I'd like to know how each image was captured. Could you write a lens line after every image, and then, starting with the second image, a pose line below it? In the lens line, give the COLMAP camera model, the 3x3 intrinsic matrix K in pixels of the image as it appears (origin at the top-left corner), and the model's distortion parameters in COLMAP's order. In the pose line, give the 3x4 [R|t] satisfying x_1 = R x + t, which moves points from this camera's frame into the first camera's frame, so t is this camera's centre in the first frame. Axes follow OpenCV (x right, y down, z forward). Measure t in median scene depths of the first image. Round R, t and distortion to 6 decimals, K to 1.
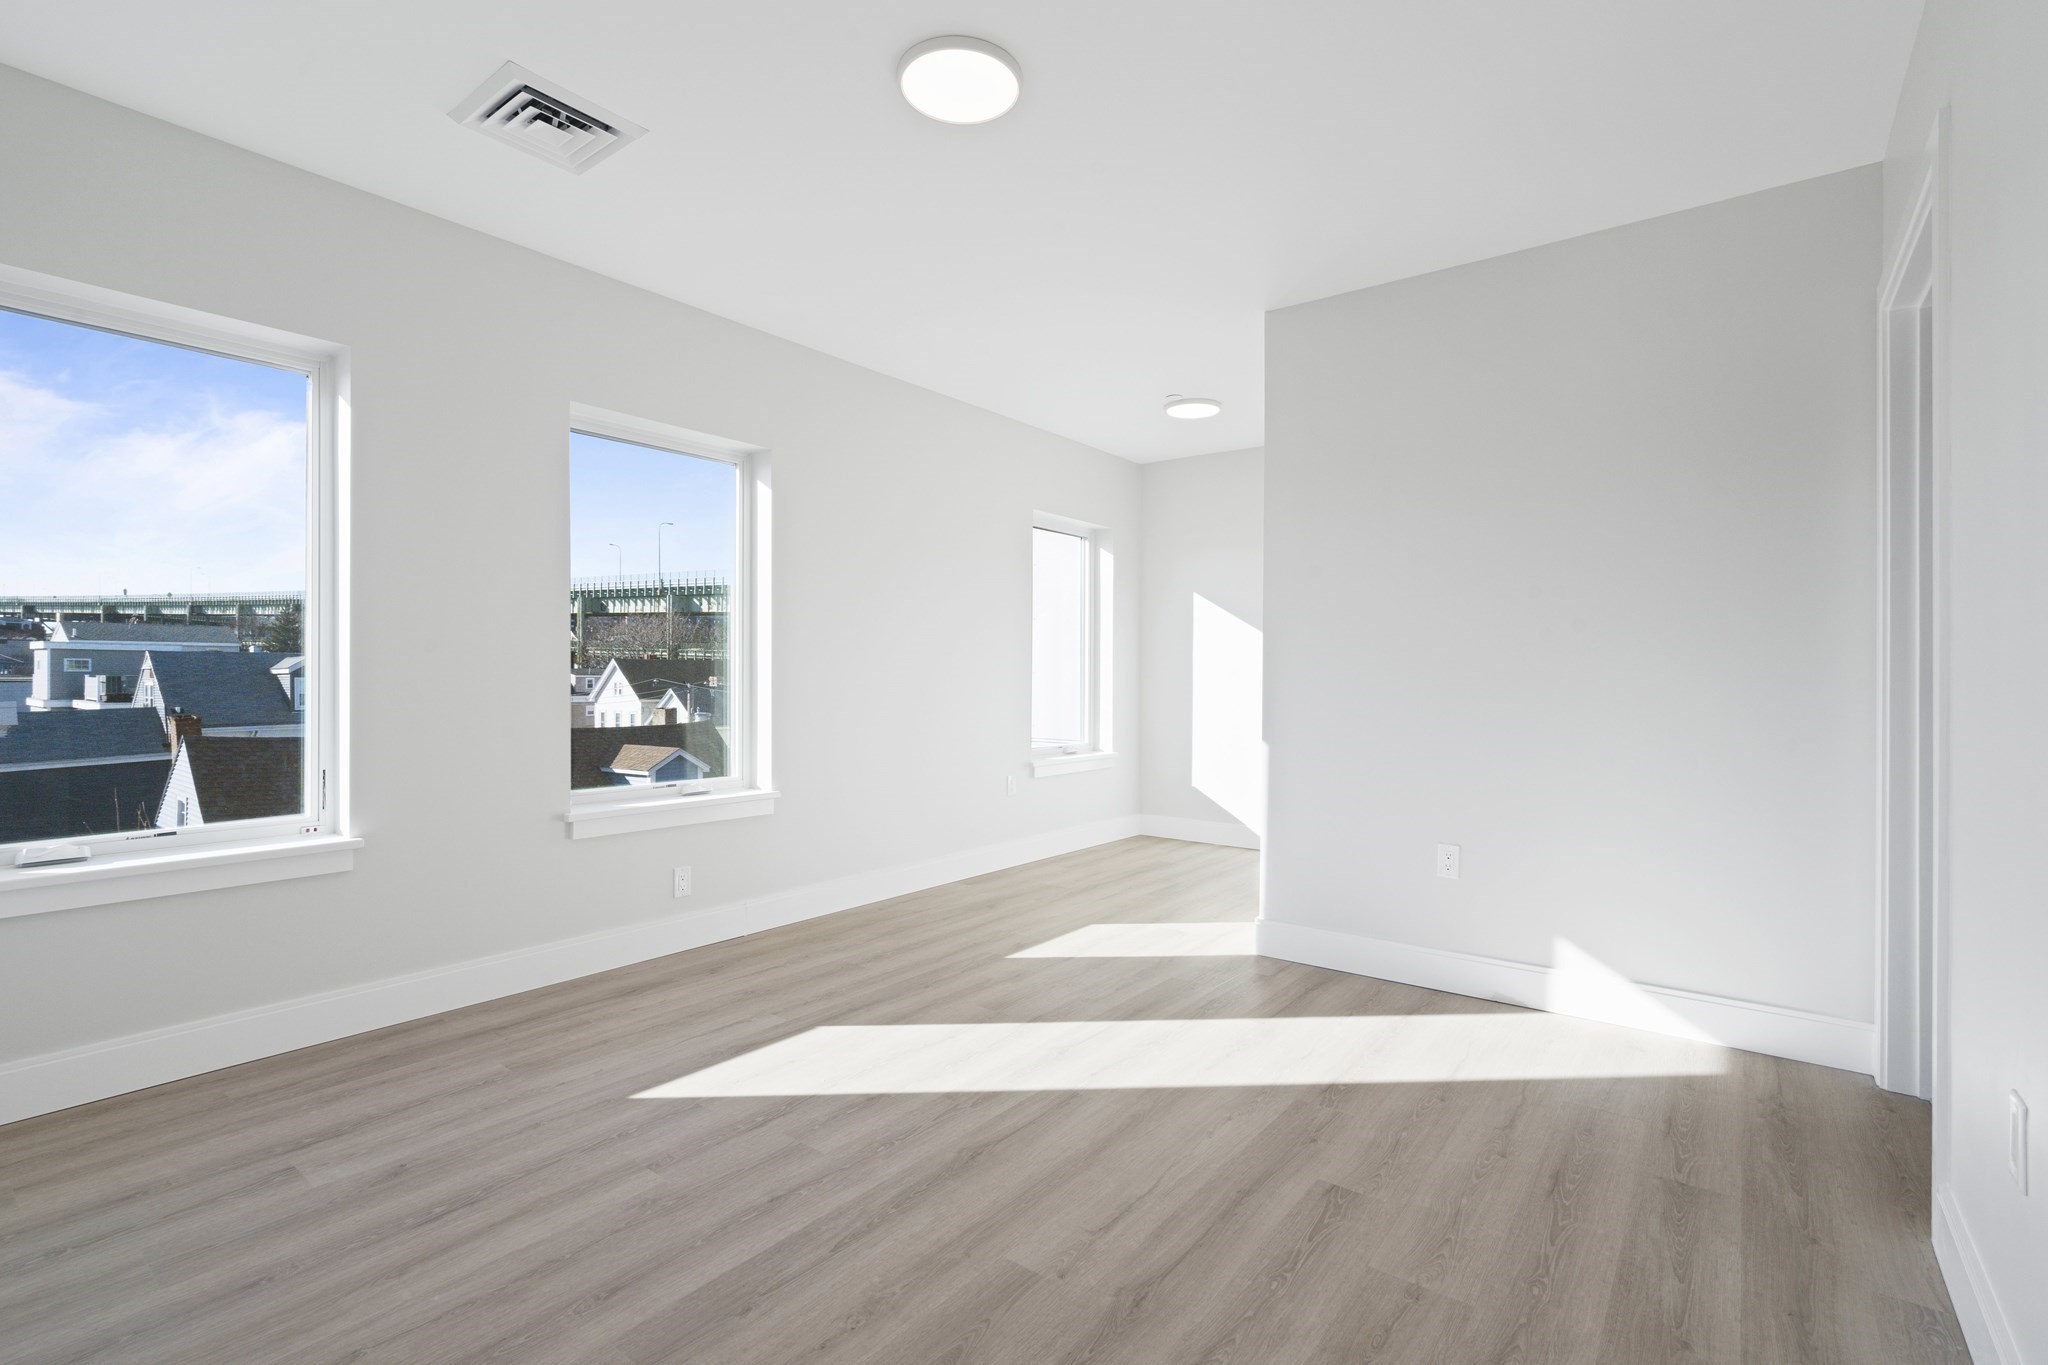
lens RADIAL K [[938.3, 0, 1030.8], [0, 938.3, 706.2], [0, 0, 1]] dist [-0.001645, 0.000916]
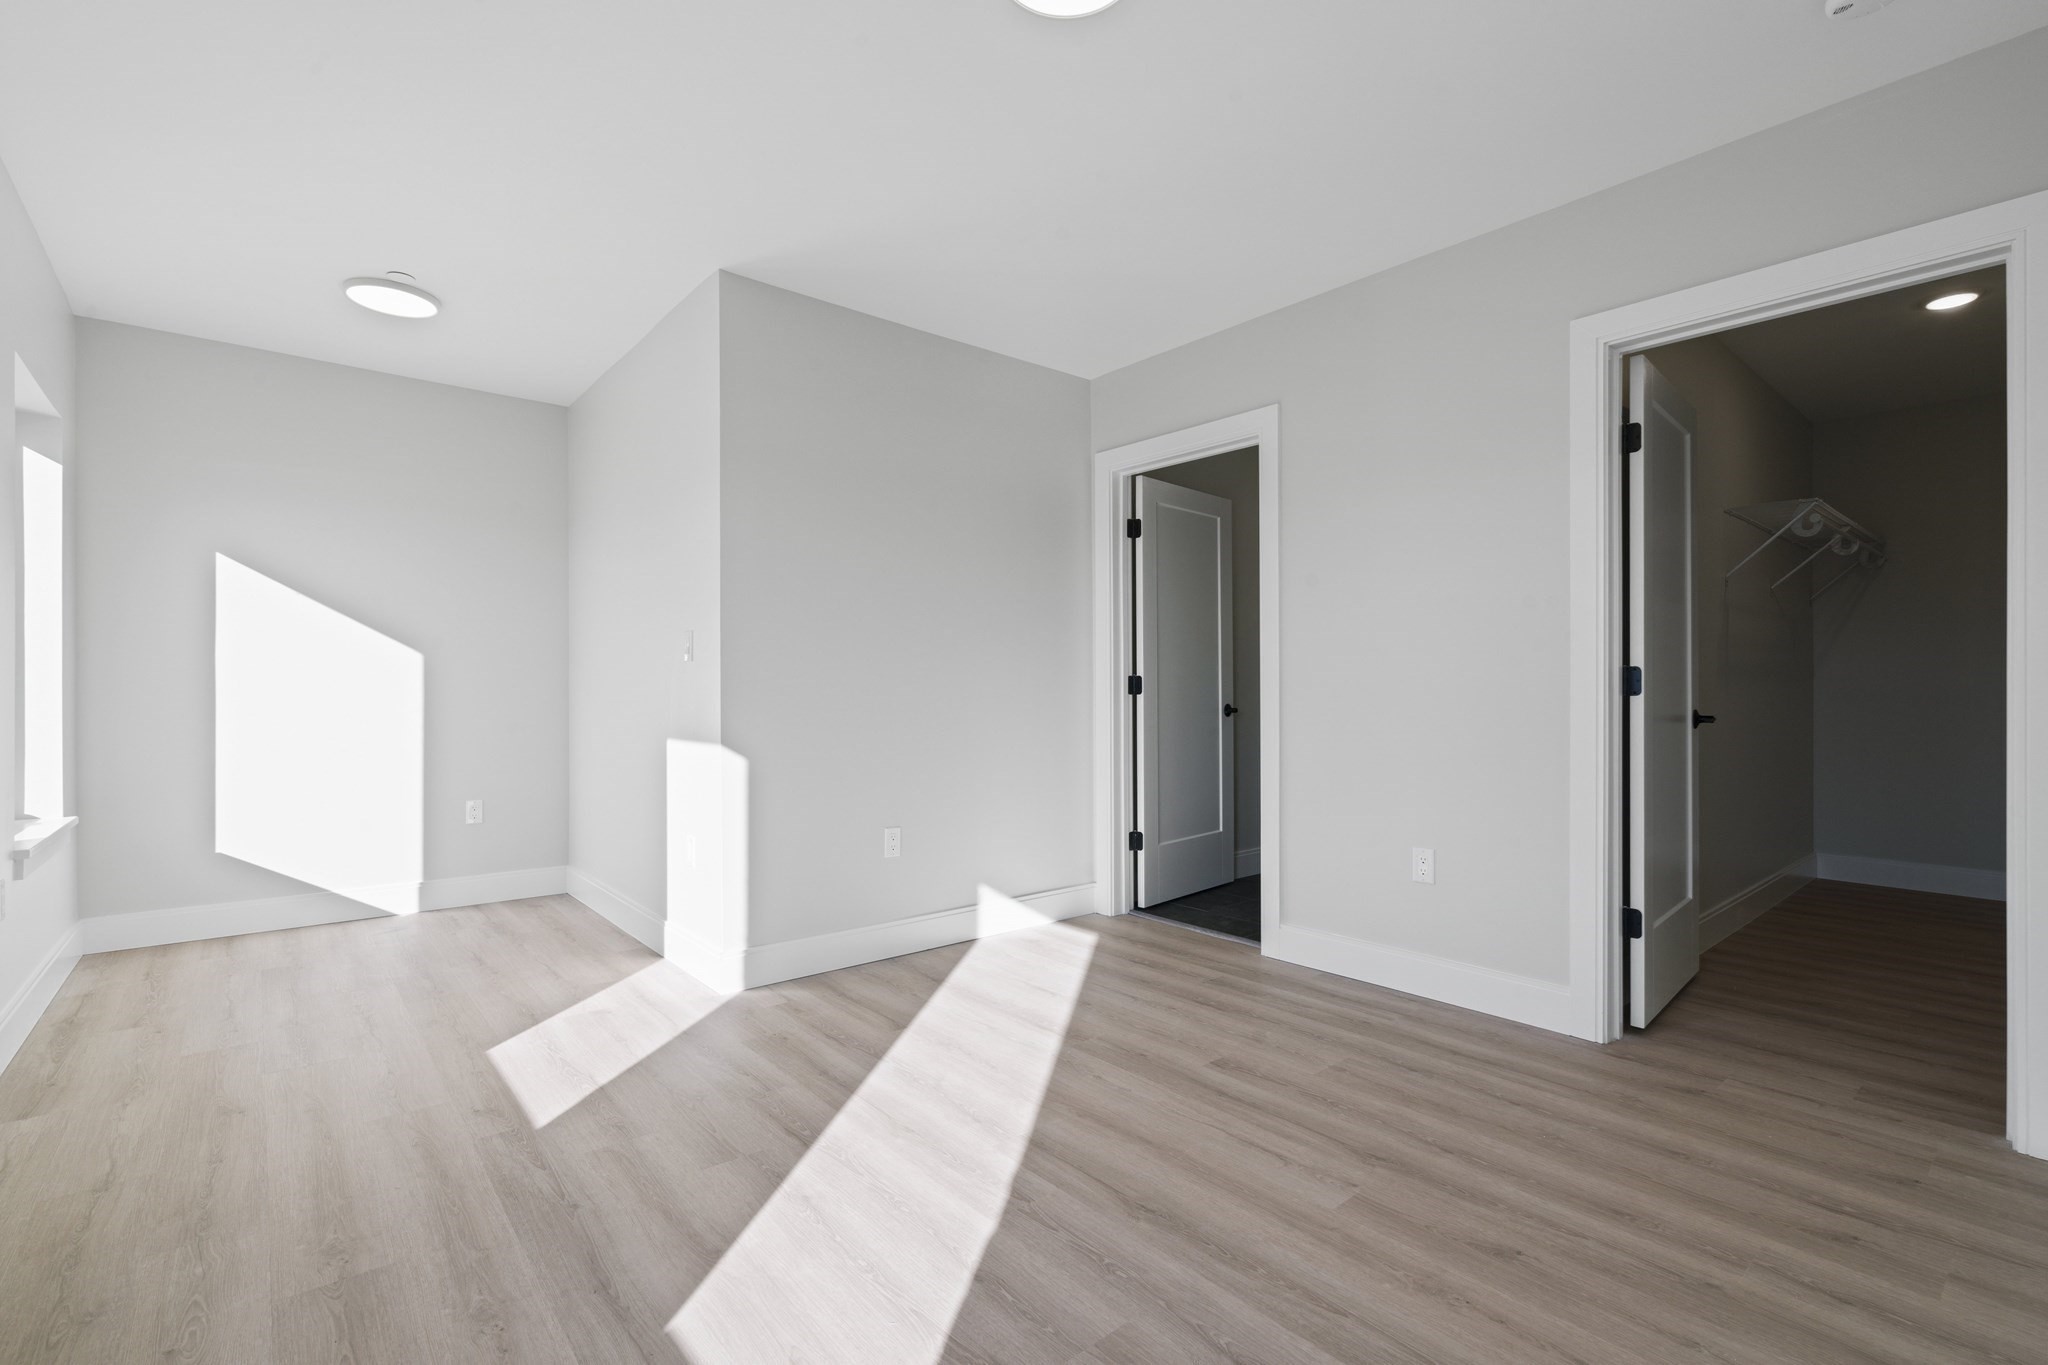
lens RADIAL K [[924.3, 0, 1021.5], [0, 924.3, 685.0], [0, 0, 1]] dist [-0.004810, 0.001851]
pose [[0.205897, 0.001749, 0.978572, -0.951723], [0.032798, 0.999424, -0.008687, -0.016799], [-0.978024, 0.033884, 0.205721, 0.924488]]
